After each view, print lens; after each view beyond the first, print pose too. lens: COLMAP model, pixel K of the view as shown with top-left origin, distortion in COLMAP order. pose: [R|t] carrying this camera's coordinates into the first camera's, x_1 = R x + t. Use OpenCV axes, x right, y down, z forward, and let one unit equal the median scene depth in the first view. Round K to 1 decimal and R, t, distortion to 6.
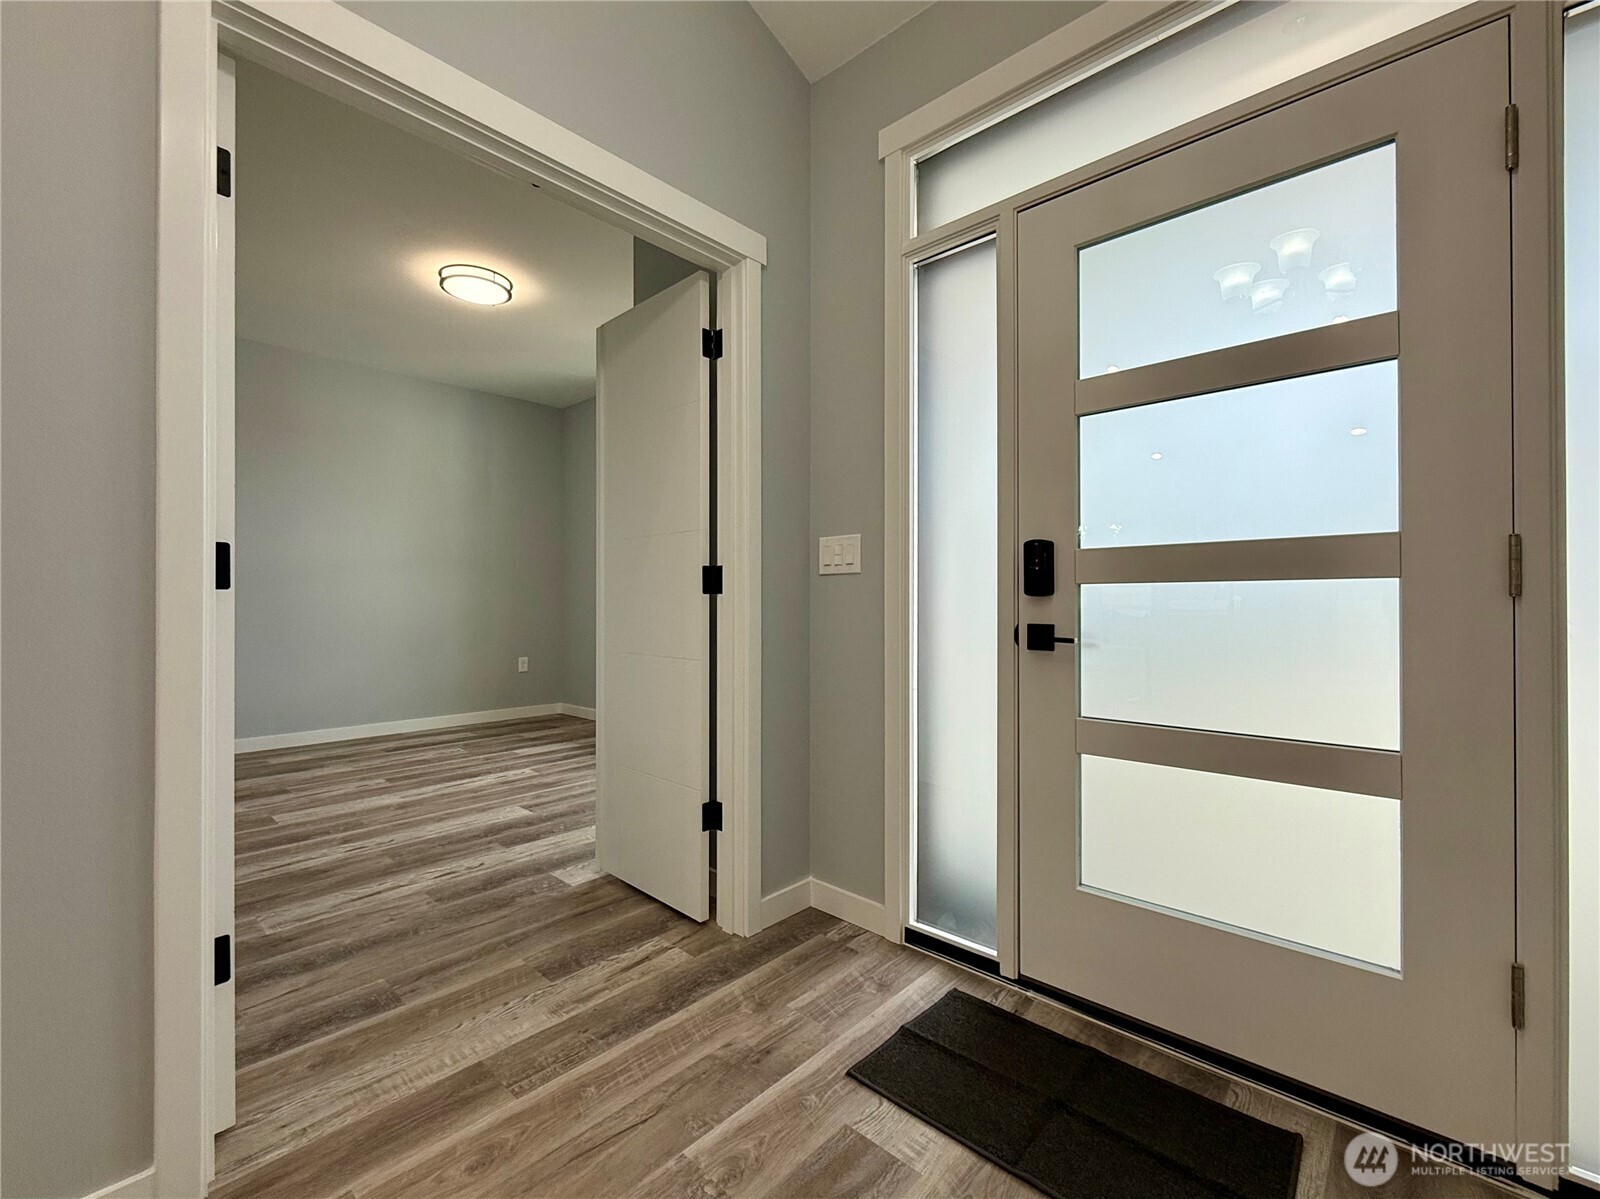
lens RADIAL K [[677.2, 0, 801.3], [0, 677.2, 600.1], [0, 0, 1]] dist [0.001758, 0.000157]
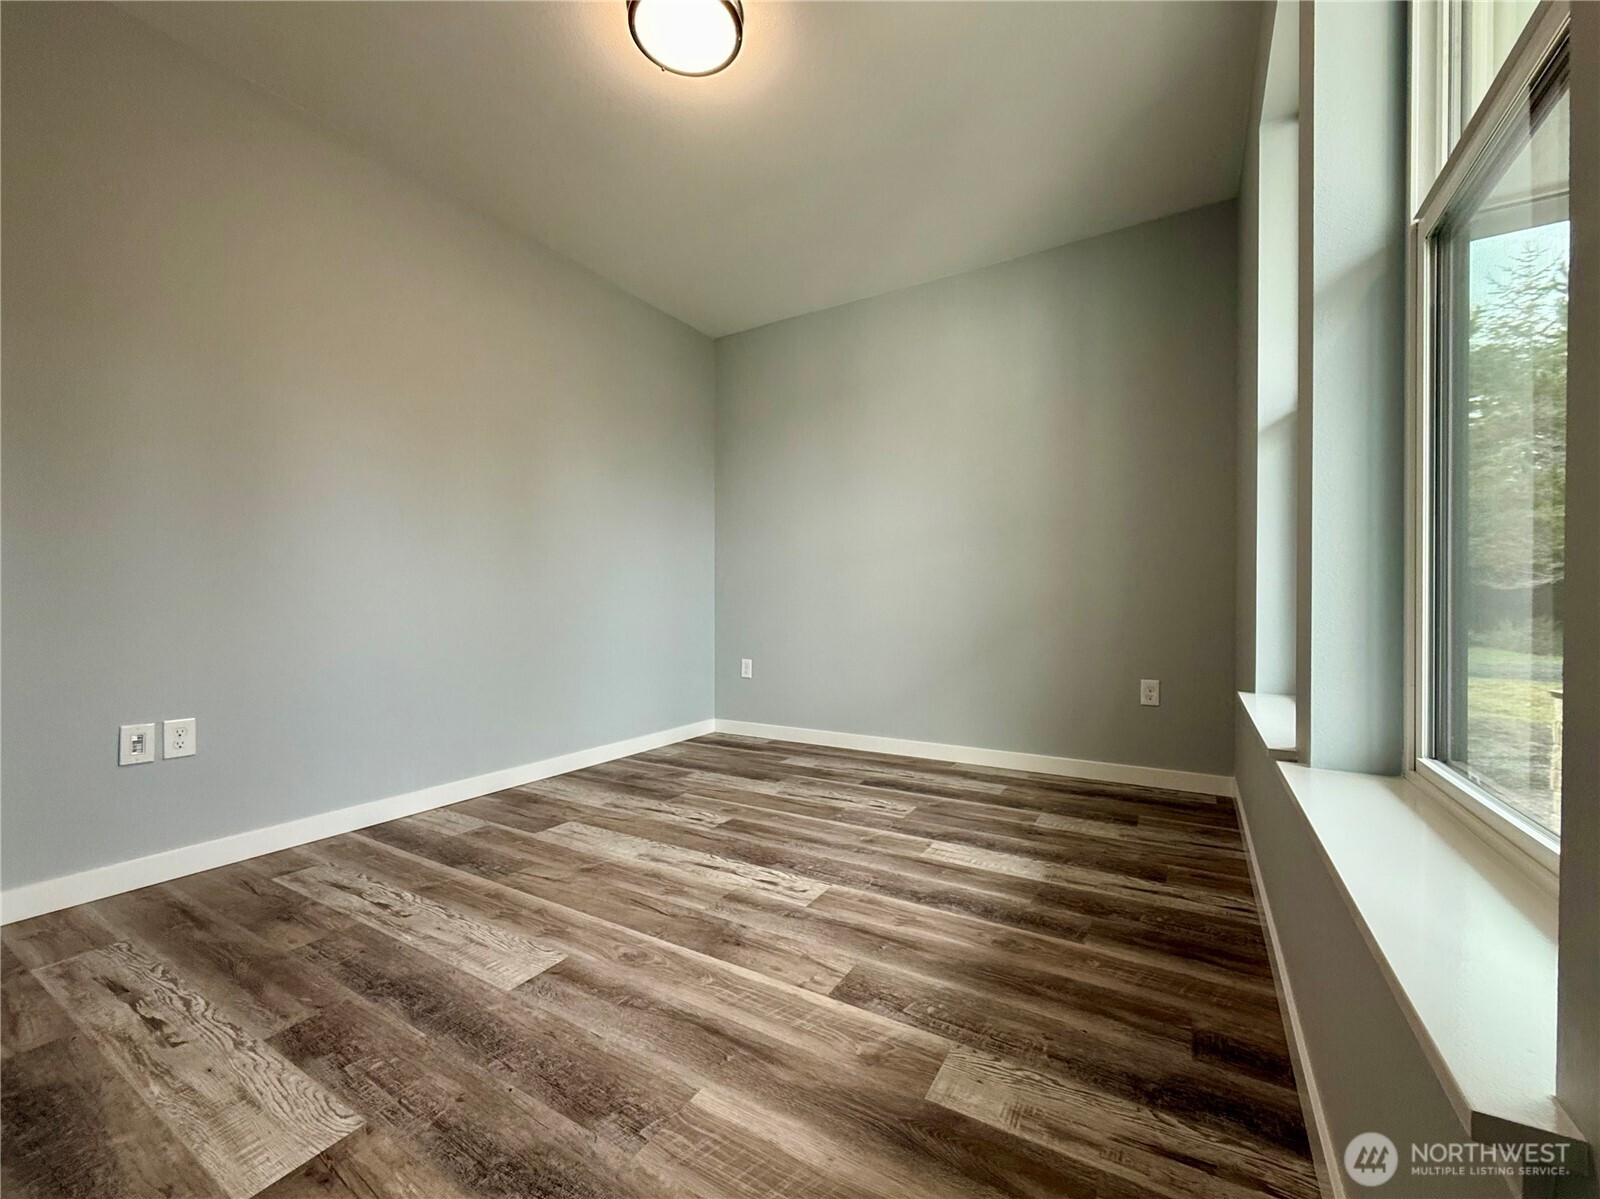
lens RADIAL K [[640.8, 0, 810.4], [0, 640.8, 604.6], [0, 0, 1]] dist [0.000339, 0.000380]
pose [[0.204953, -0.006148, -0.978753, 0.101440], [0.006817, 0.999965, -0.004854, 0.041738], [0.978748, -0.005678, 0.204987, 1.130249]]
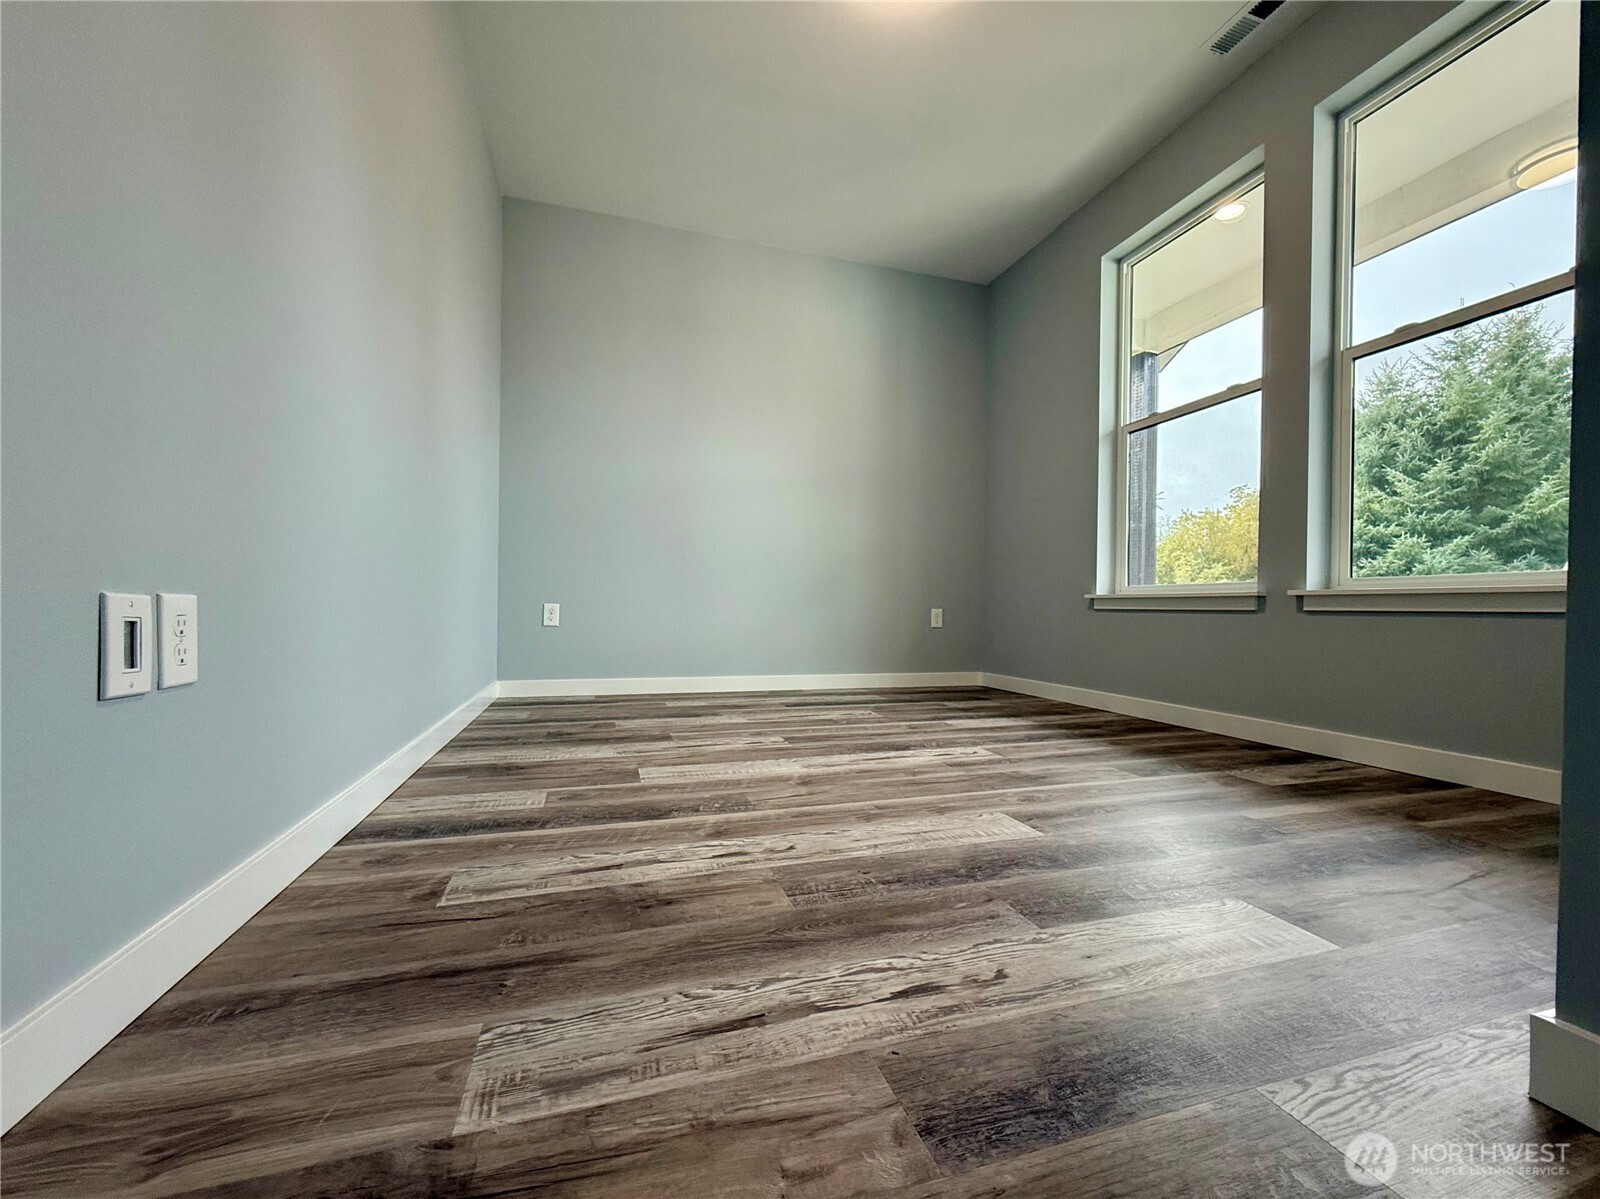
lens RADIAL K [[640.8, 0, 800.3], [0, 640.8, 605.2], [0, 0, 1]] dist [0.000339, 0.000380]
pose [[0.862599, 0.002106, -0.505883, -0.319052], [-0.006018, 0.999963, -0.006099, 0.157987], [0.505852, 0.008305, 0.862580, 0.527617]]
